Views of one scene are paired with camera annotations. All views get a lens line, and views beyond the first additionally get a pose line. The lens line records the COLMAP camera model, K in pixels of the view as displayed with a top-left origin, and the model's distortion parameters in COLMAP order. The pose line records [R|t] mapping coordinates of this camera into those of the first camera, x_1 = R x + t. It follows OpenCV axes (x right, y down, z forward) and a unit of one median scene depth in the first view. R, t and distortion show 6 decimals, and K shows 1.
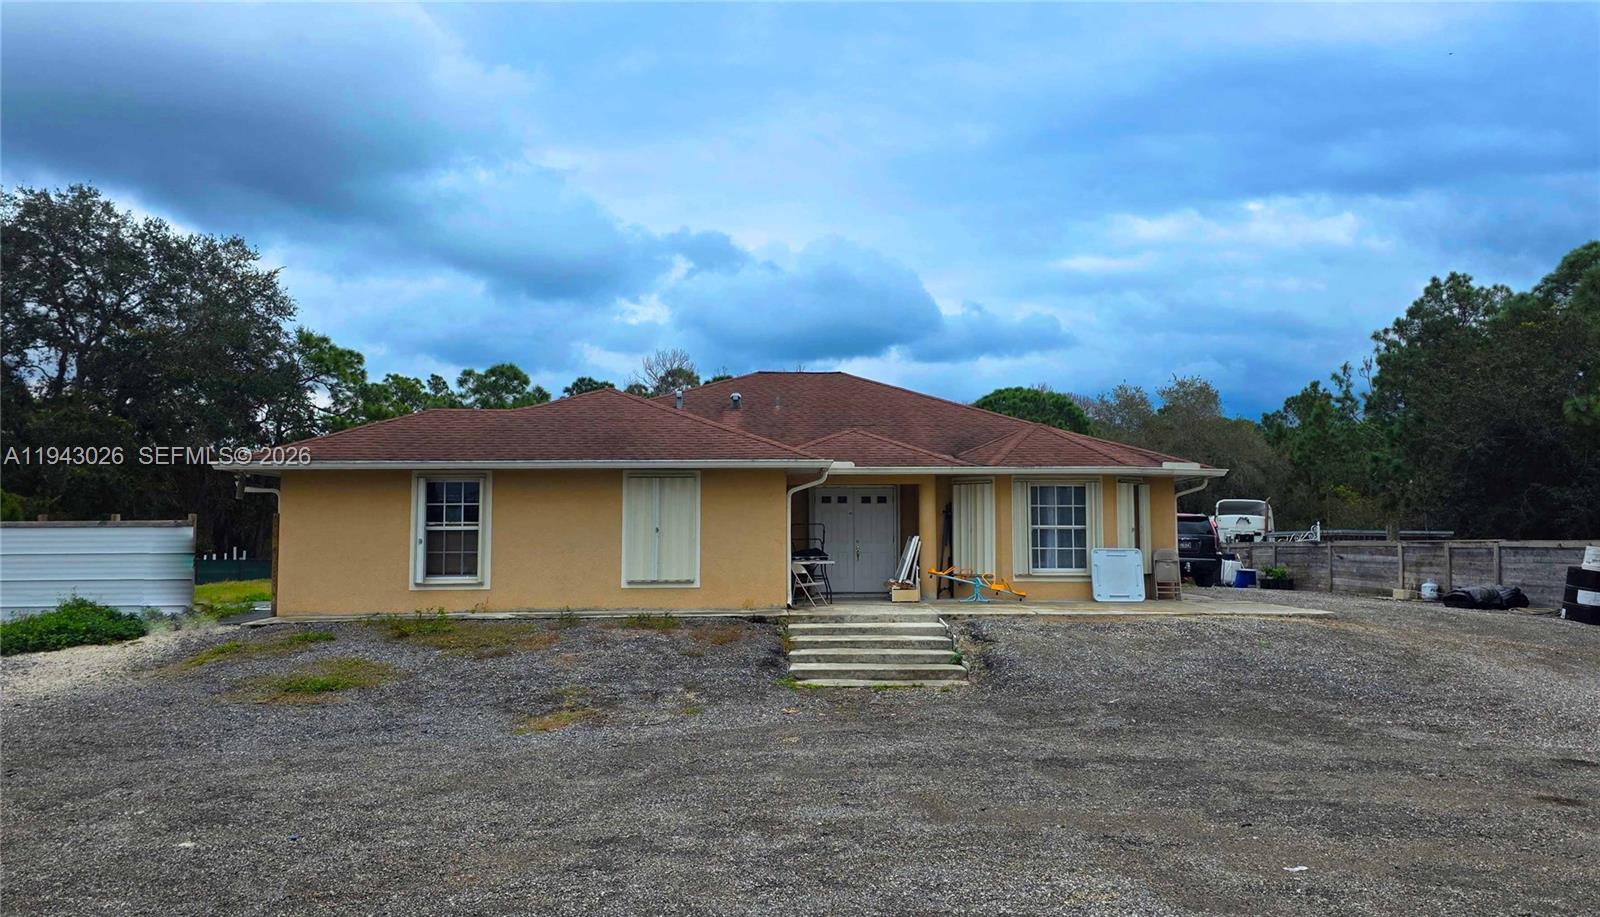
lens RADIAL K [[1272.2, 0, 867.6], [0, 1272.2, 458.3], [0, 0, 1]] dist [0.103343, -0.135681]
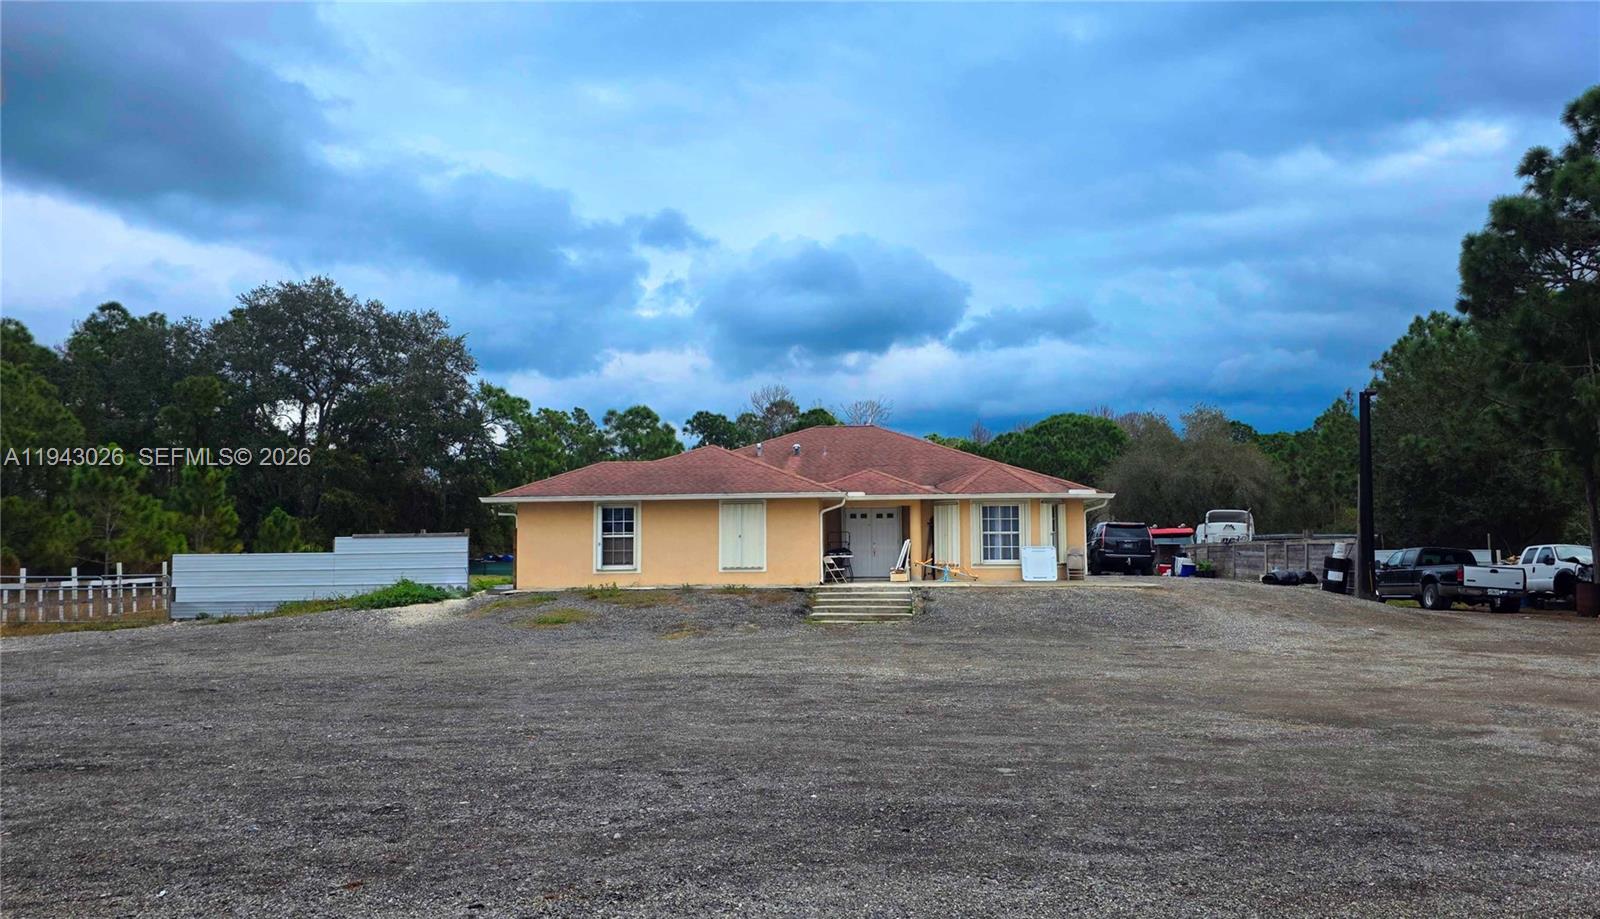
lens RADIAL K [[1272.2, 0, 867.6], [0, 1272.2, 459.3], [0, 0, 1]] dist [0.103343, -0.135681]
pose [[0.995593, -0.012884, -0.092891, 0.133368], [0.012275, 0.999899, -0.007119, -0.025451], [0.092973, 0.005948, 0.995651, -0.538966]]
